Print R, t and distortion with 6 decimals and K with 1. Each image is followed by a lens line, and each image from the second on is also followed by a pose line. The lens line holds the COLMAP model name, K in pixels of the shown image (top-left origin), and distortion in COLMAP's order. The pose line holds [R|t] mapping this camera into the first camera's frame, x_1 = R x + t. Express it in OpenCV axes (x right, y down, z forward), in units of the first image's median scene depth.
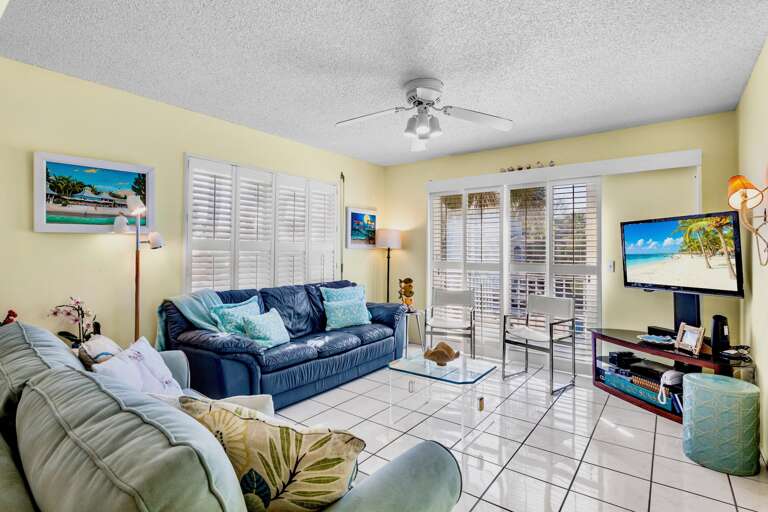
lens RADIAL K [[376.6, 0, 381.9], [0, 376.6, 251.2], [0, 0, 1]] dist [-0.016543, -0.000466]
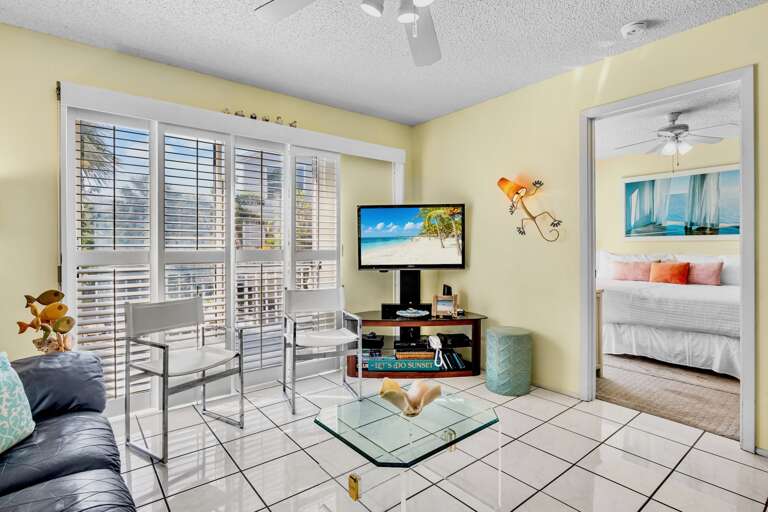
lens RADIAL K [[376.6, 0, 383.9], [0, 376.6, 253.8], [0, 0, 1]] dist [-0.016543, -0.000466]
pose [[0.250224, -0.023998, 0.967890, -0.372733], [0.002605, 0.999706, 0.024113, 0.033051], [-0.968184, -0.003512, 0.250213, 0.812767]]
